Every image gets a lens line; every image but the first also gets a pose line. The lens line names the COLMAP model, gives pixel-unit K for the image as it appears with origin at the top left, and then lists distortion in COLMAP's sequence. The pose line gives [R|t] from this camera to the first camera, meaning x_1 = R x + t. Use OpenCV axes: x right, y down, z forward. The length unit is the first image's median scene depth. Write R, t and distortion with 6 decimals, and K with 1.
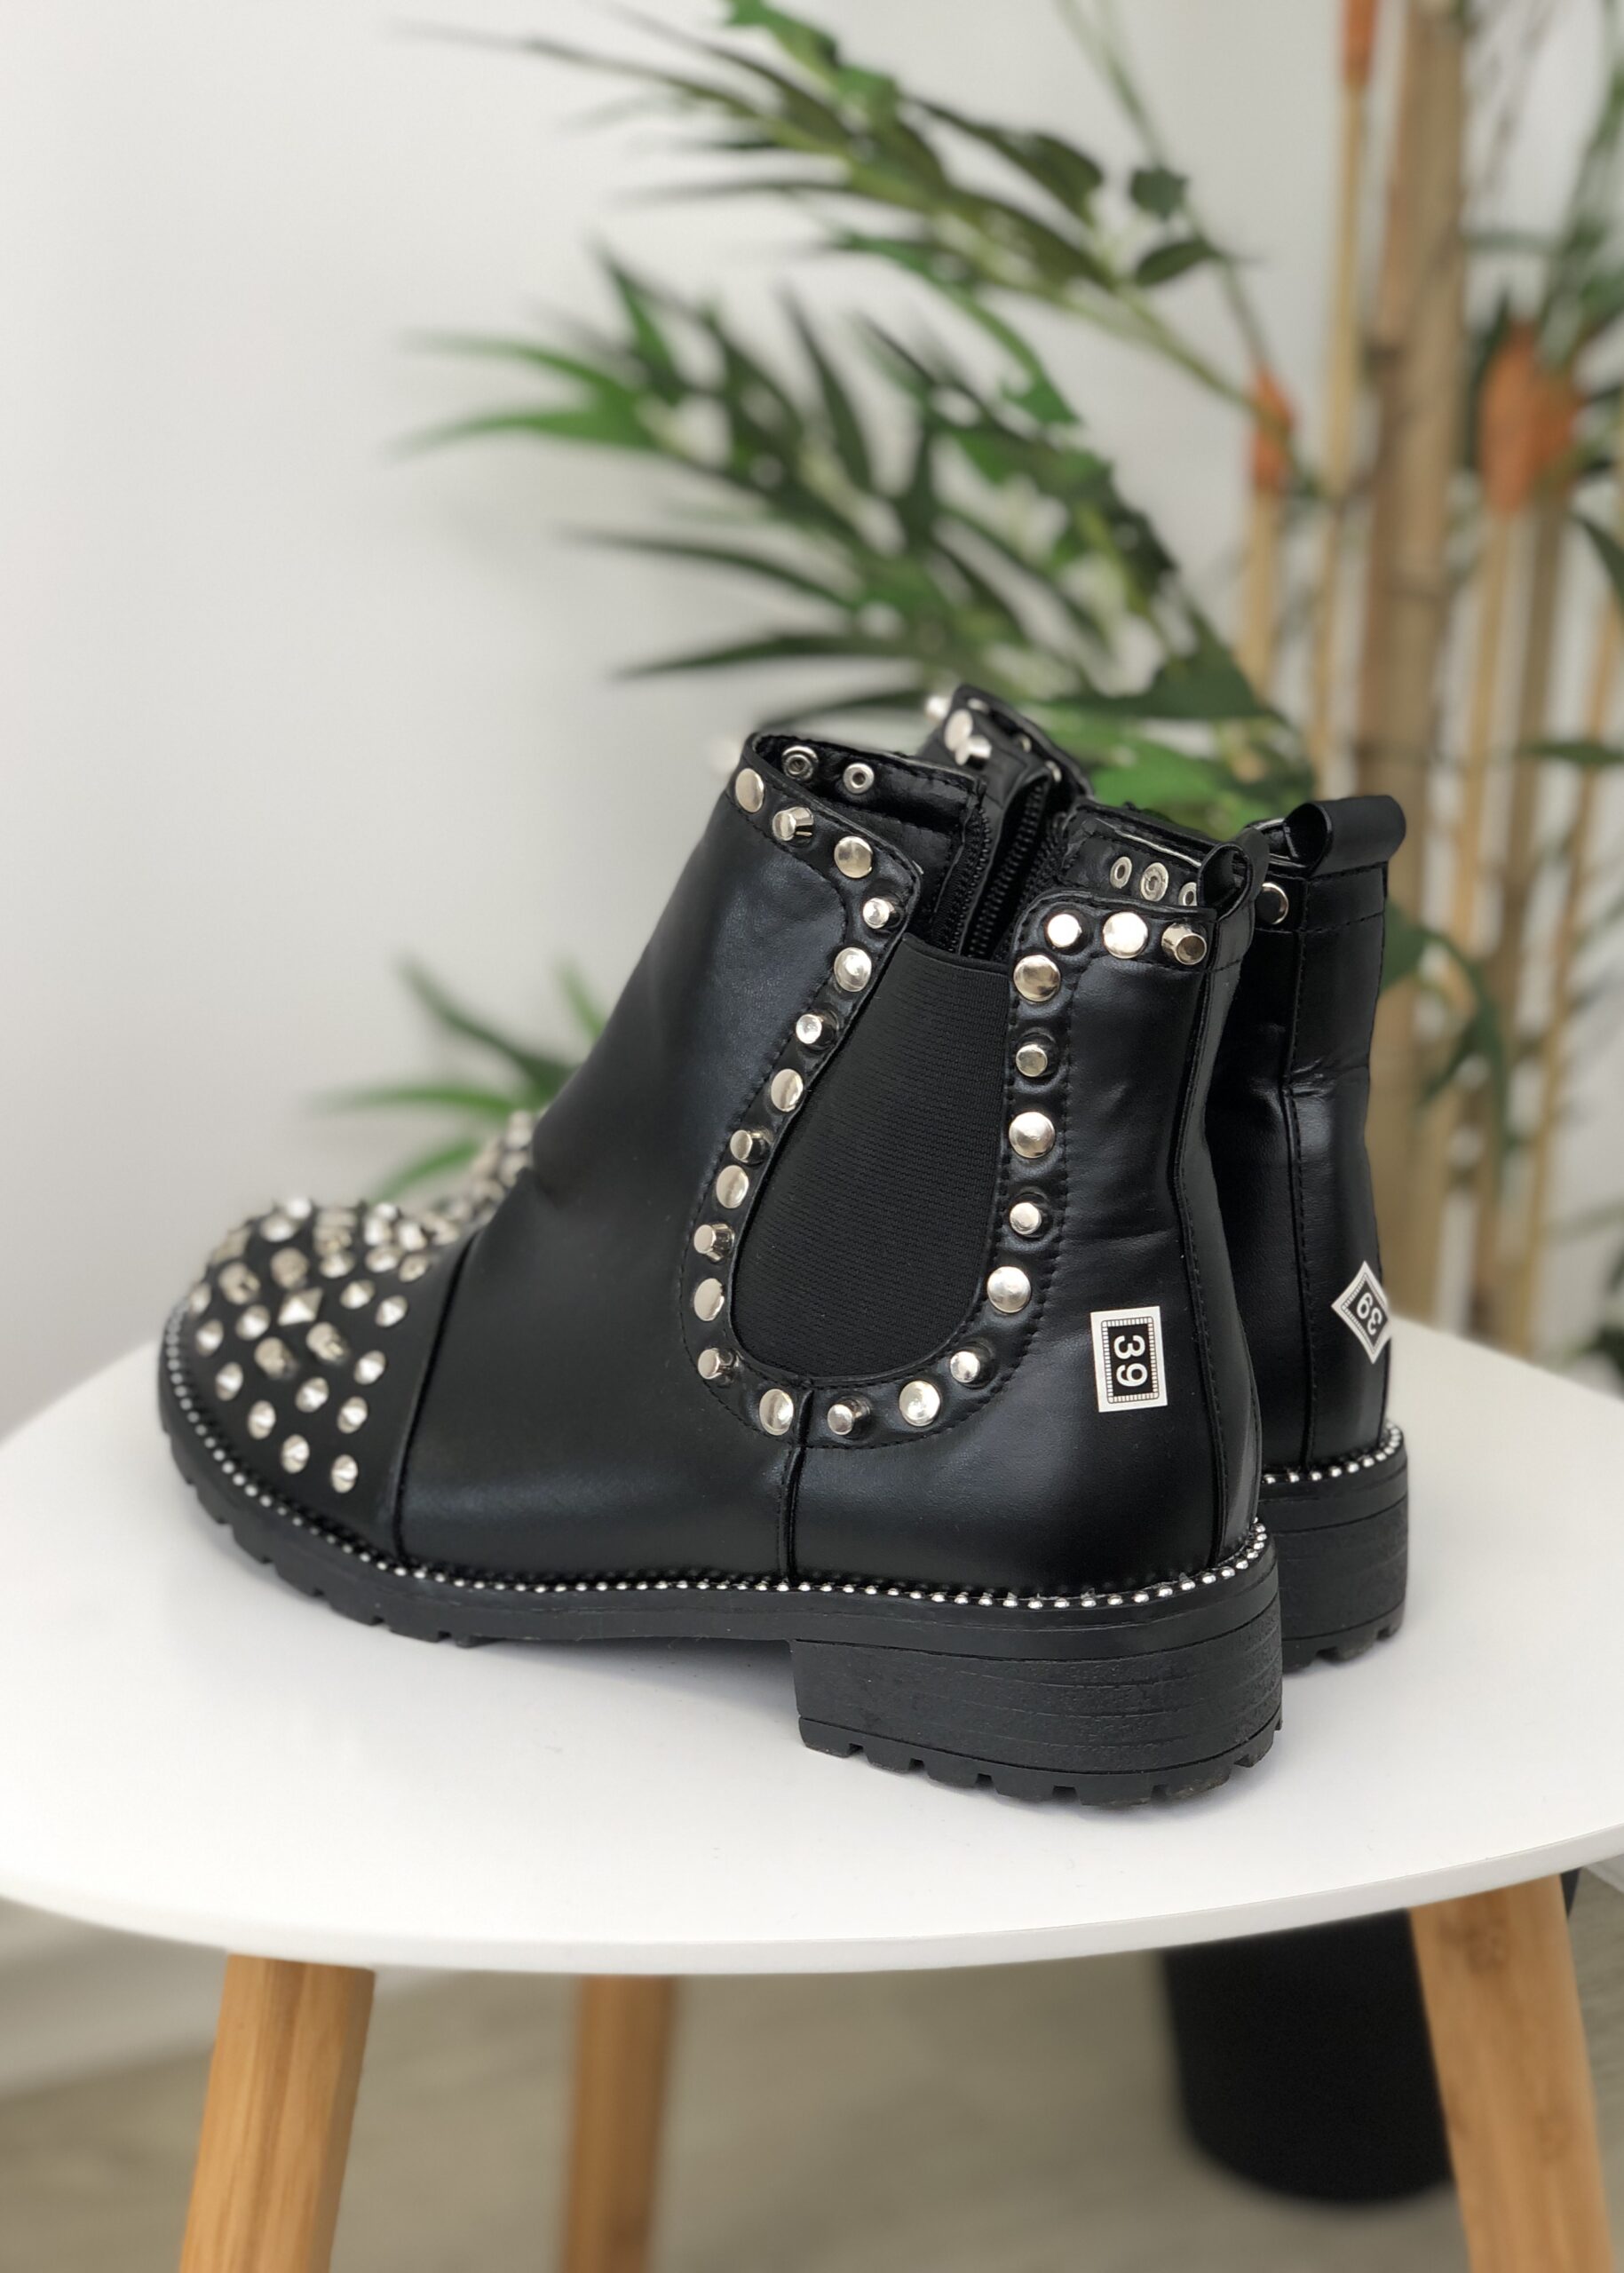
lens RADIAL K [[3449.4, 0, 990.8], [0, 3449.4, 1133.9], [0, 0, 1]] dist [-0.012027, 0.854065]
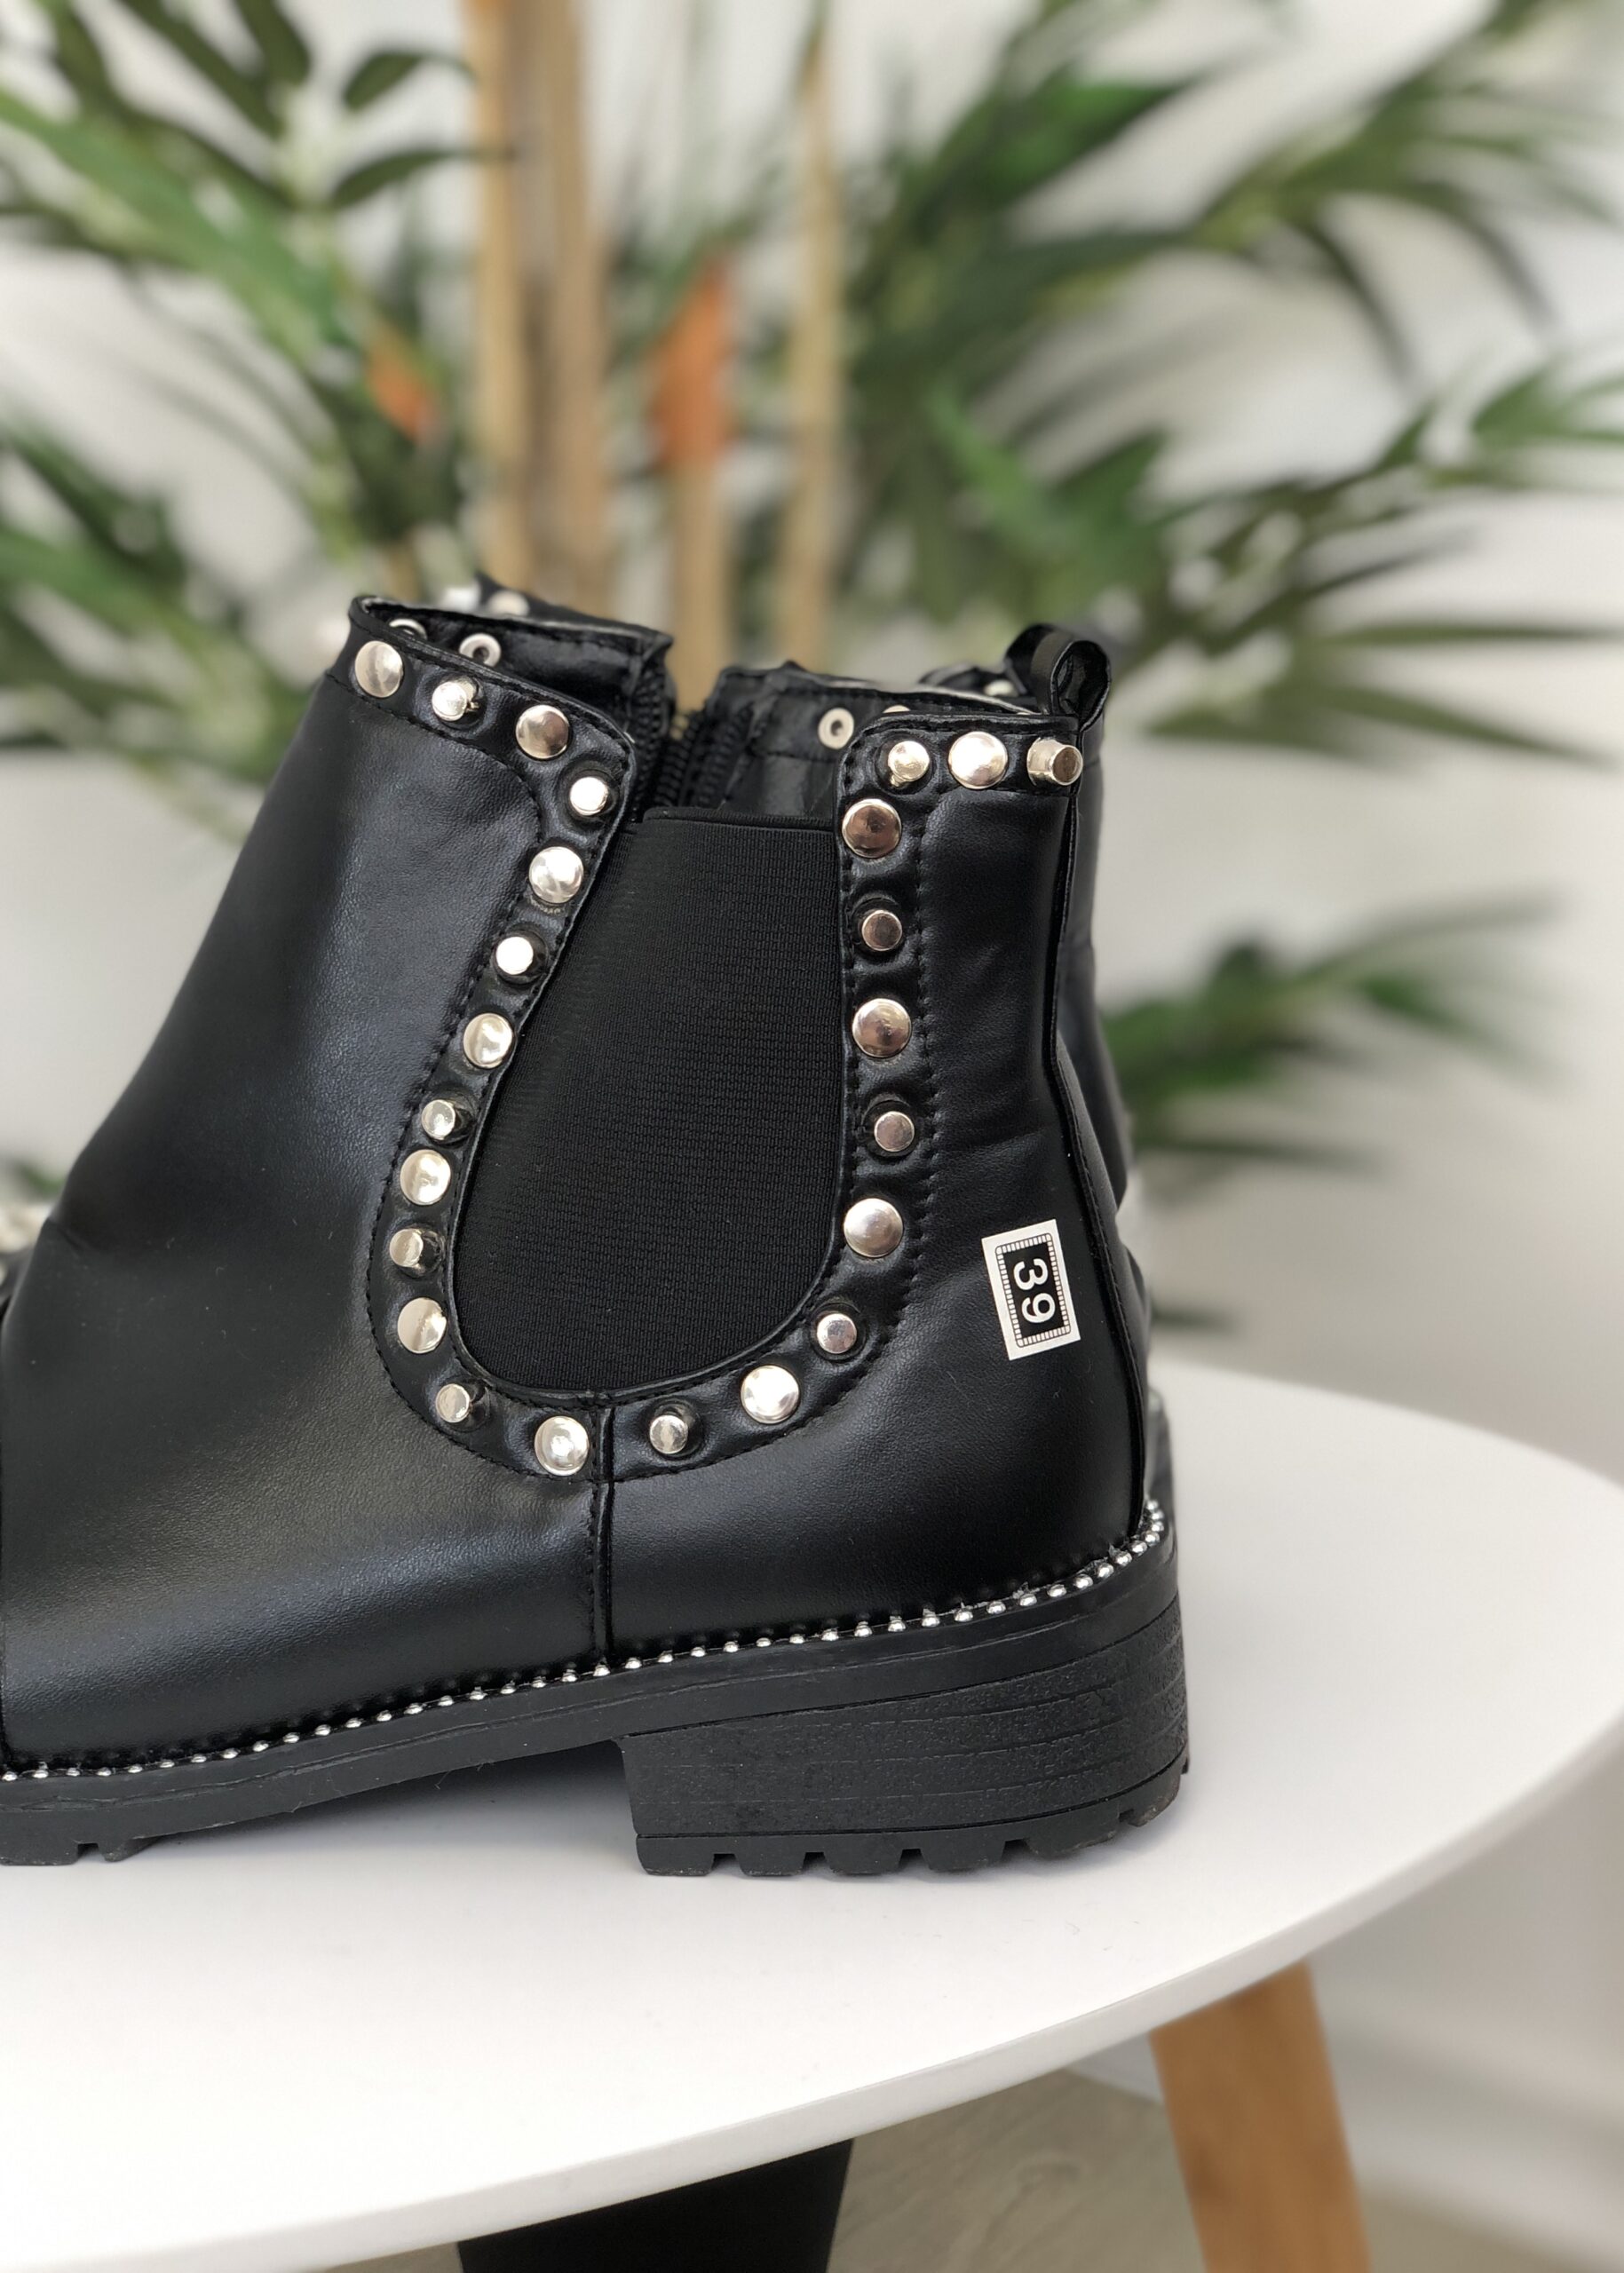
lens RADIAL K [[3449.4, 0, 990.8], [0, 3449.4, 1133.9], [0, 0, 1]] dist [-0.012027, 0.854065]
pose [[0.918470, -0.135511, 0.371550, -0.241482], [0.156440, 0.987329, -0.026622, 0.045386], [-0.363234, 0.082577, 0.928031, 0.233489]]
